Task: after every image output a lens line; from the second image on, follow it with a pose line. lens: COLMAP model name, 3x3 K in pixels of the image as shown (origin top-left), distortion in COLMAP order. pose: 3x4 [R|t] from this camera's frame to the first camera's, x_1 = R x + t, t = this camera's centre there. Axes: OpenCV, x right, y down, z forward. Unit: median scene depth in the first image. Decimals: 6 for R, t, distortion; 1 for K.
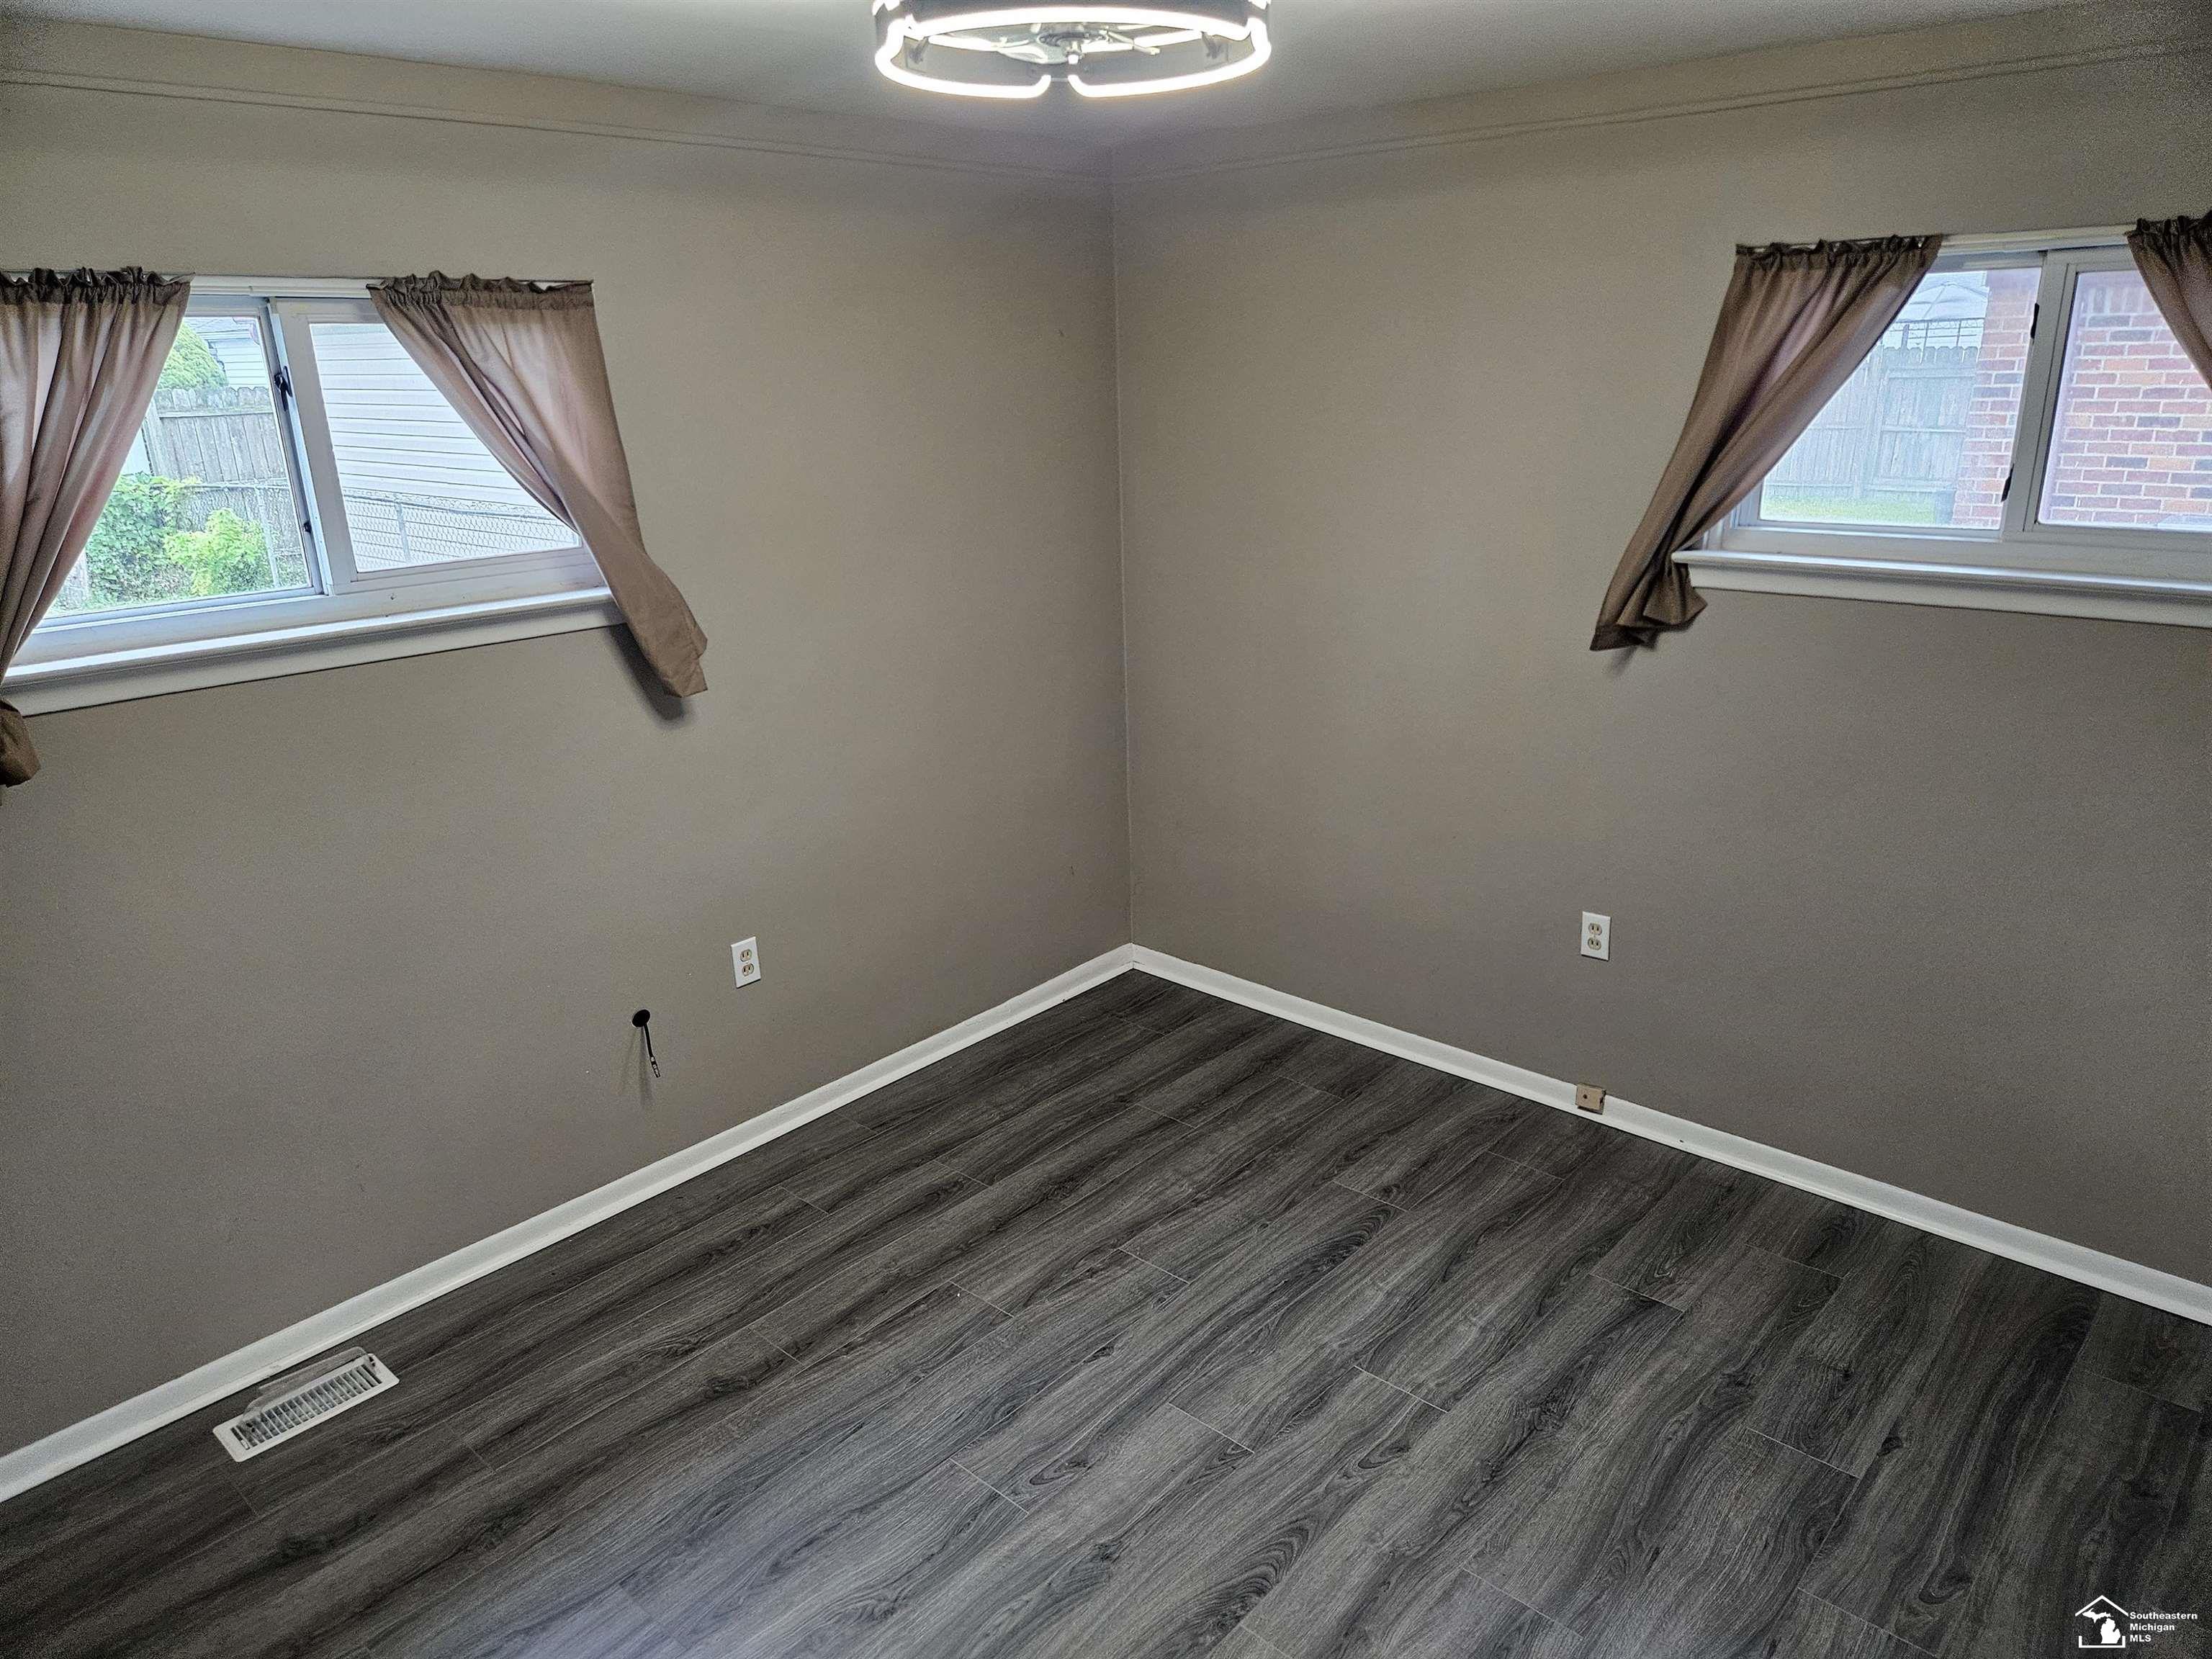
lens RADIAL K [[1477.3, 0, 1104.0], [0, 1477.3, 826.1], [0, 0, 1]] dist [0.052564, -0.055435]
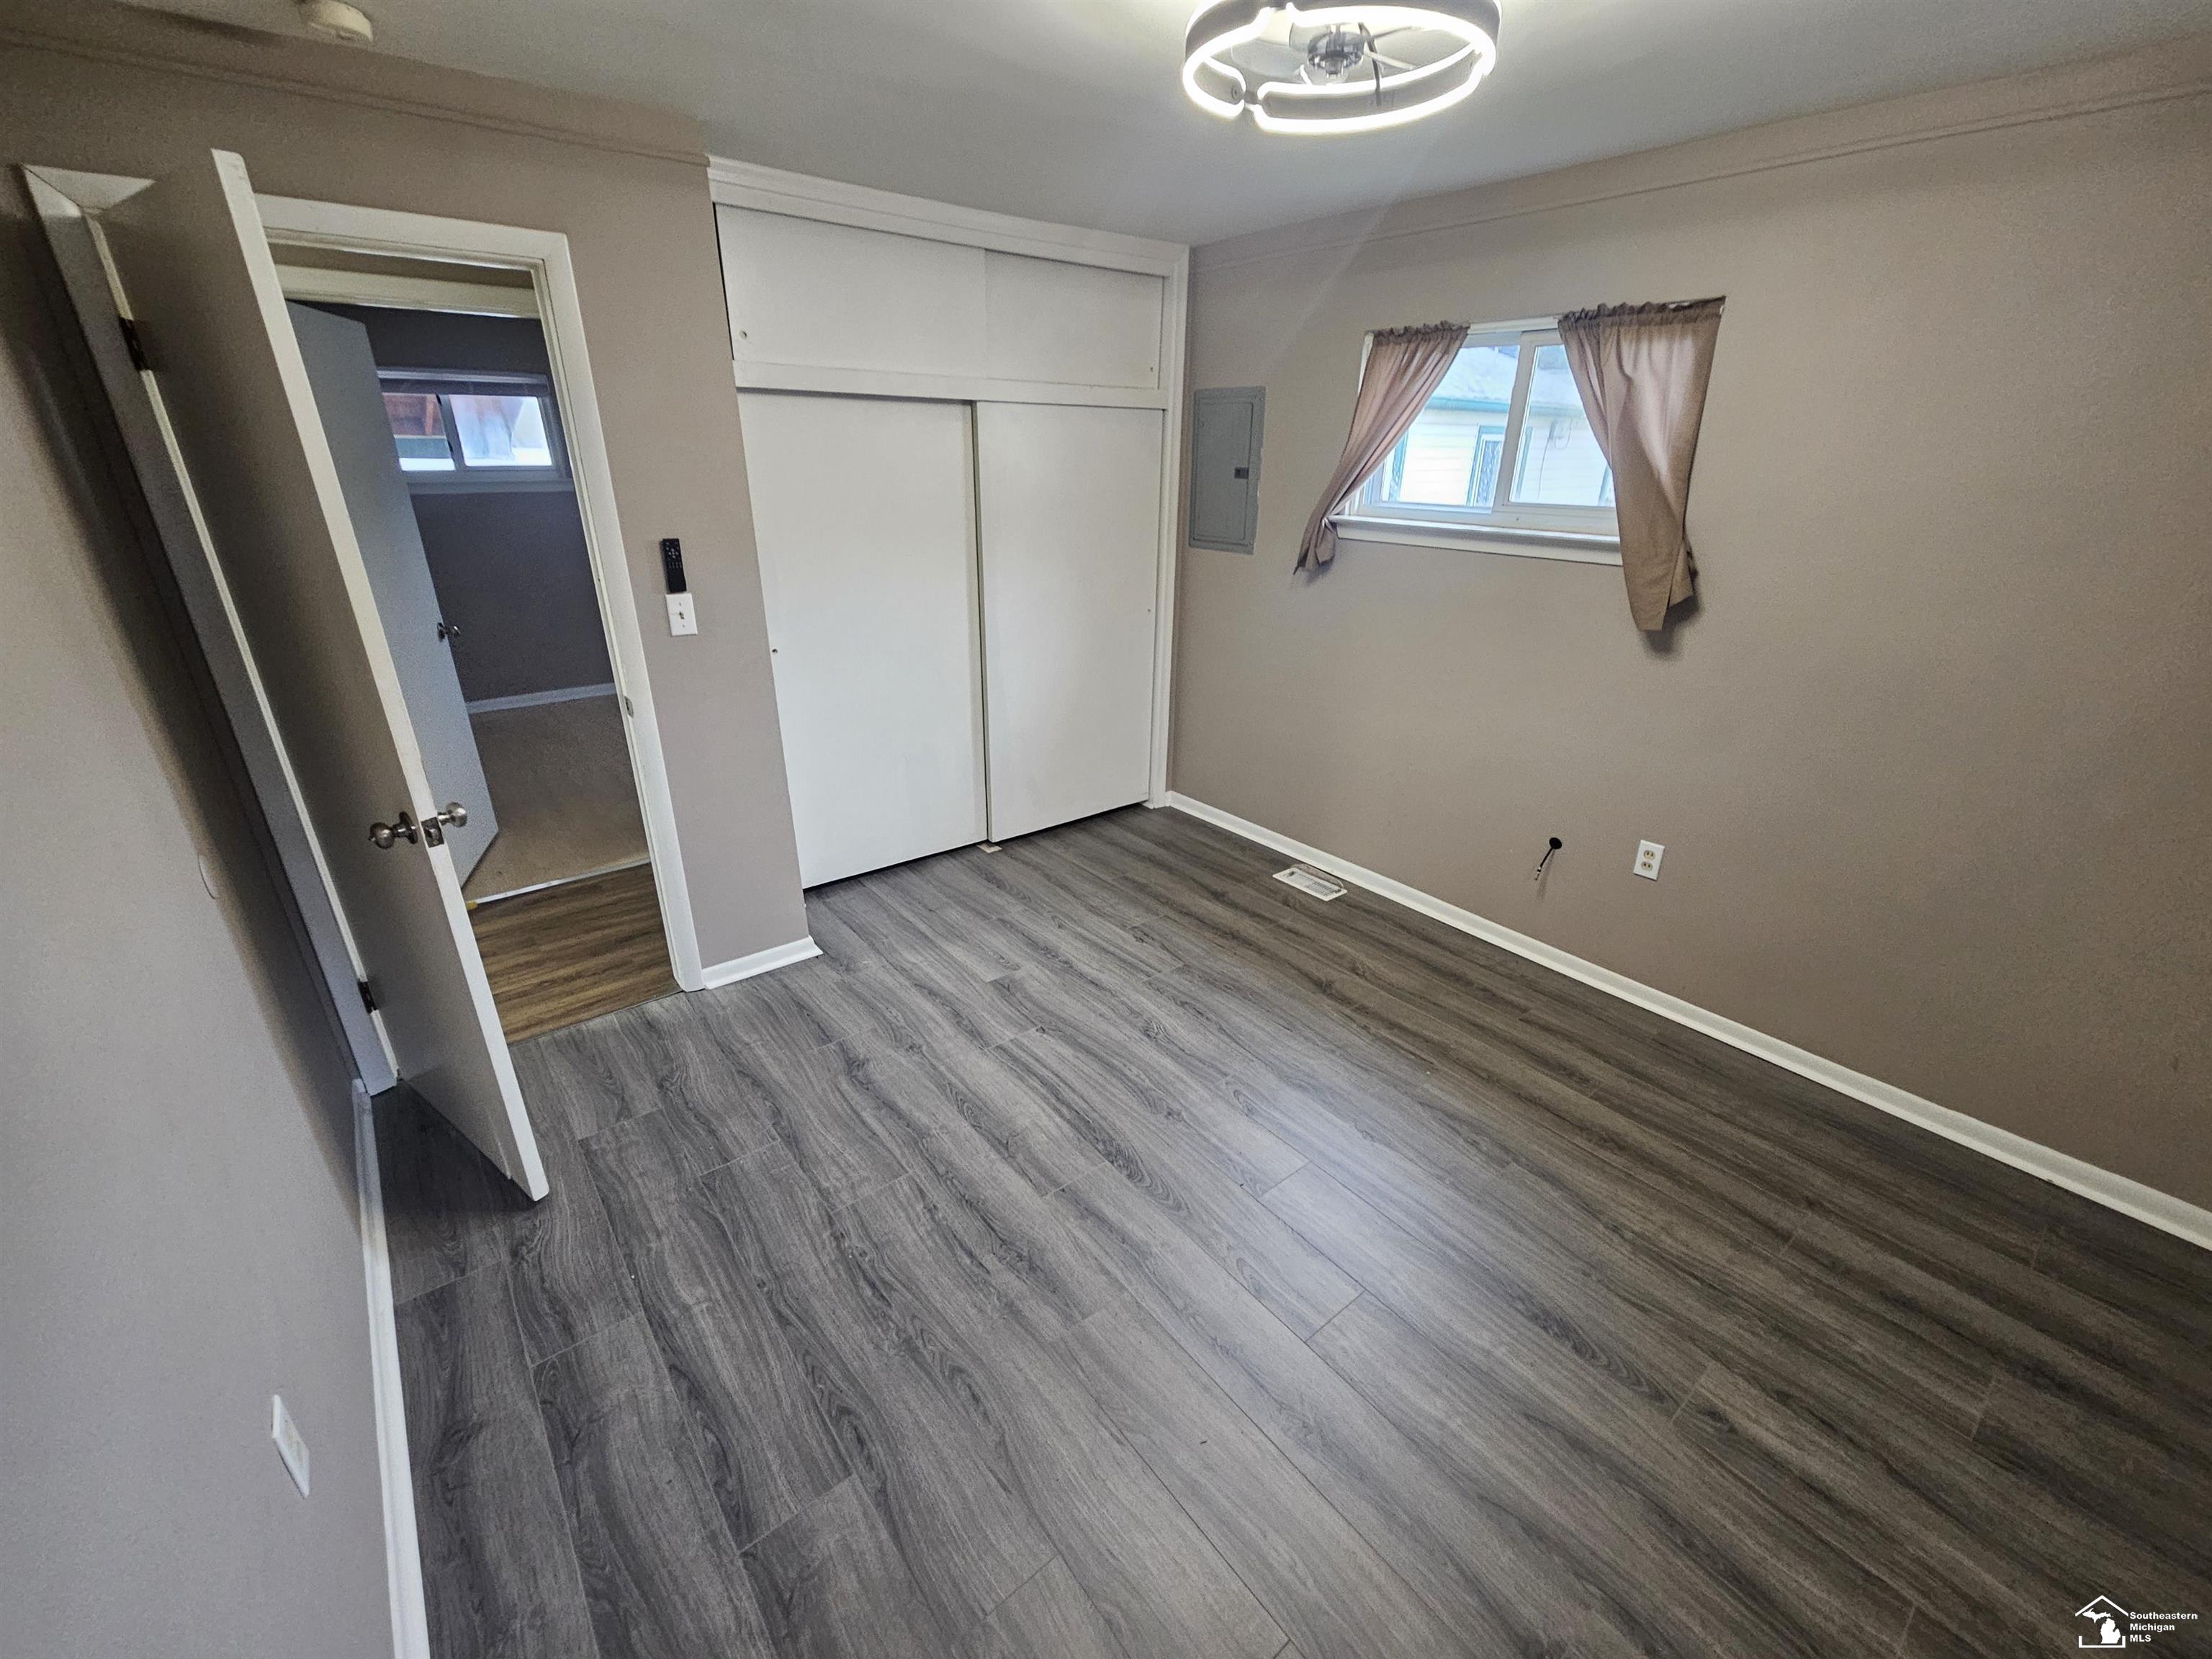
lens RADIAL K [[905.5, 0, 1098.8], [0, 905.5, 827.1], [0, 0, 1]] dist [-0.003866, -0.000366]
pose [[-0.162220, 0.405129, -0.899753, 0.583975], [-0.305743, 0.846319, 0.436193, -0.142007], [0.938193, 0.345852, -0.013424, 0.615368]]
